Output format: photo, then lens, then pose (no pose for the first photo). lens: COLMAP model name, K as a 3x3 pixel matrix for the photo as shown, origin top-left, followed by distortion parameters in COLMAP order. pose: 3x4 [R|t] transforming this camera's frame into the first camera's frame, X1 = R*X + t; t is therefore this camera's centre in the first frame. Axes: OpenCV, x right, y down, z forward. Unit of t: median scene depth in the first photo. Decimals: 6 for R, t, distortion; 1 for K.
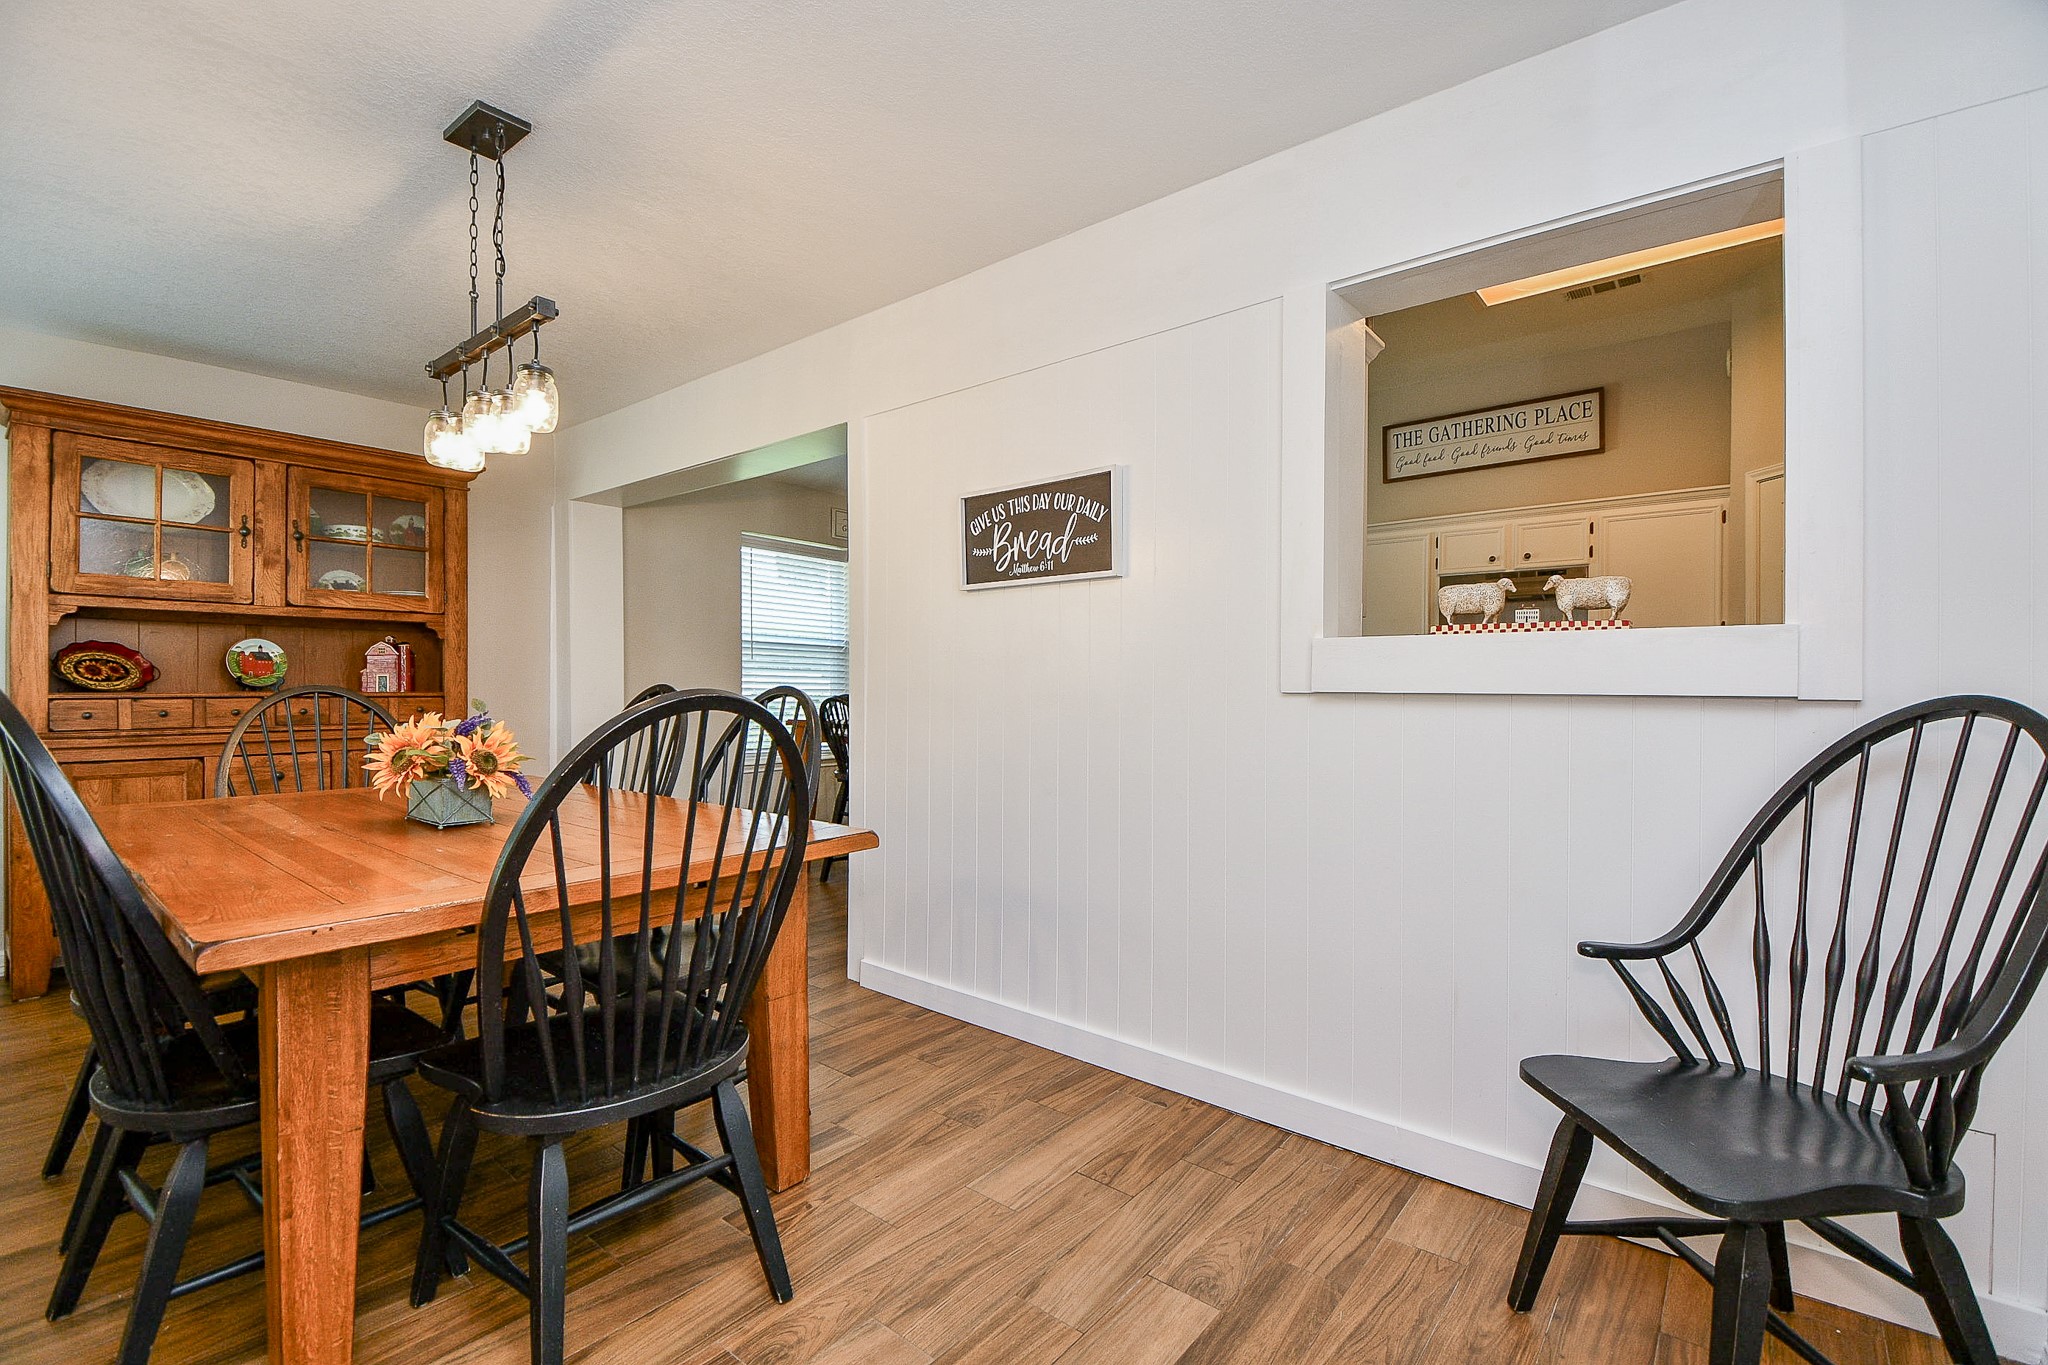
lens RADIAL K [[919.3, 0, 1025.1], [0, 919.3, 692.9], [0, 0, 1]] dist [0.001325, -0.005925]
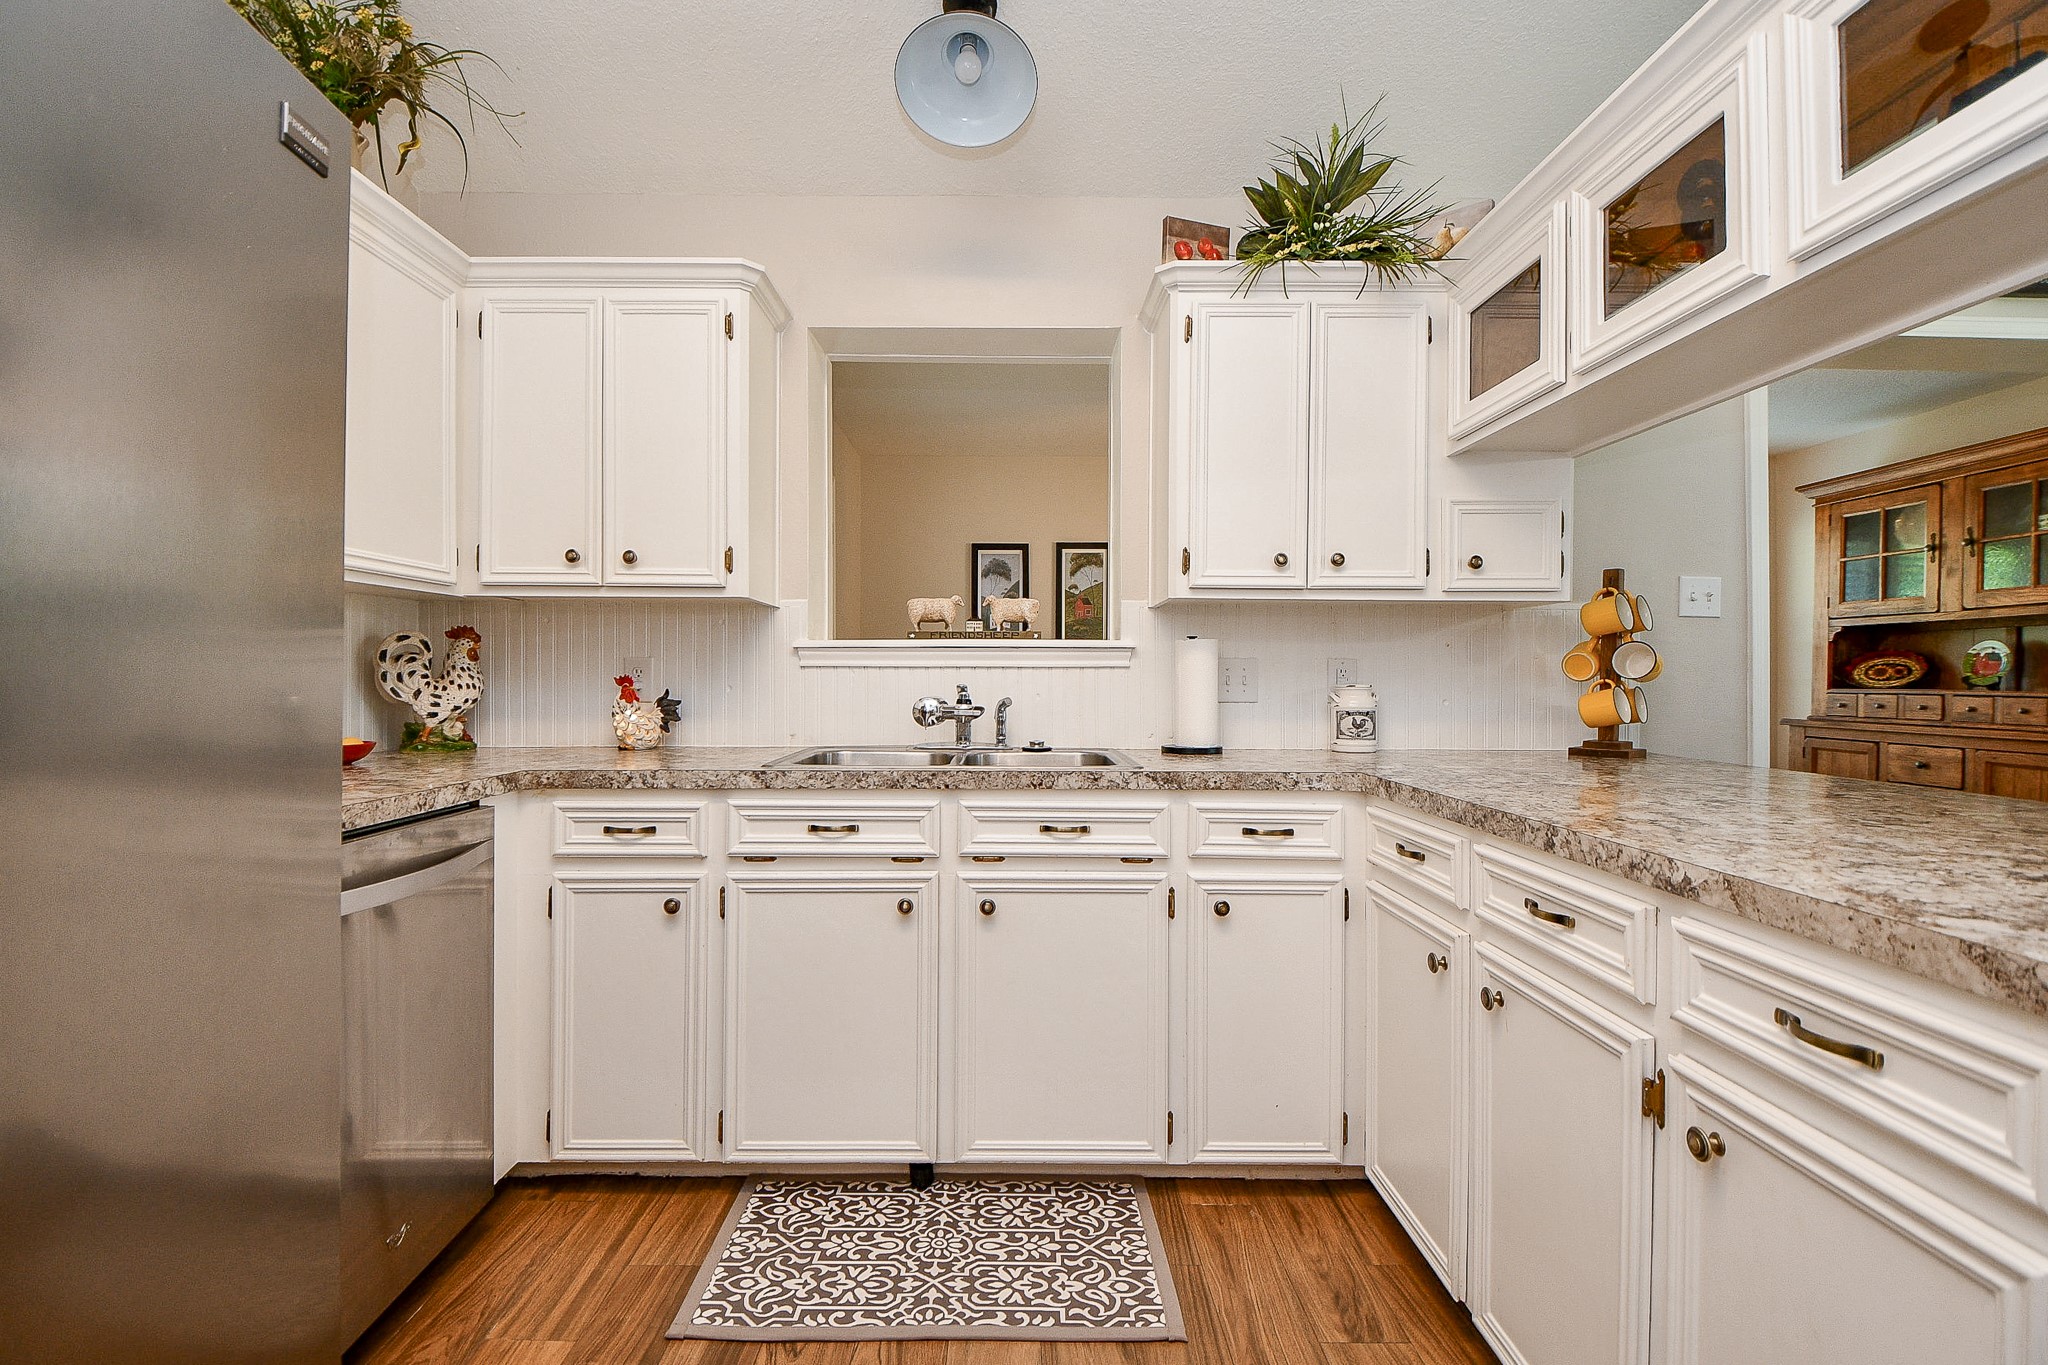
lens RADIAL K [[919.3, 0, 1014.8], [0, 919.3, 675.0], [0, 0, 1]] dist [0.001325, -0.005925]
pose [[-0.766392, -0.000349, -0.642374, 0.735872], [-0.003538, 0.999987, 0.003677, -0.019120], [0.642364, 0.005090, -0.766383, 1.126202]]
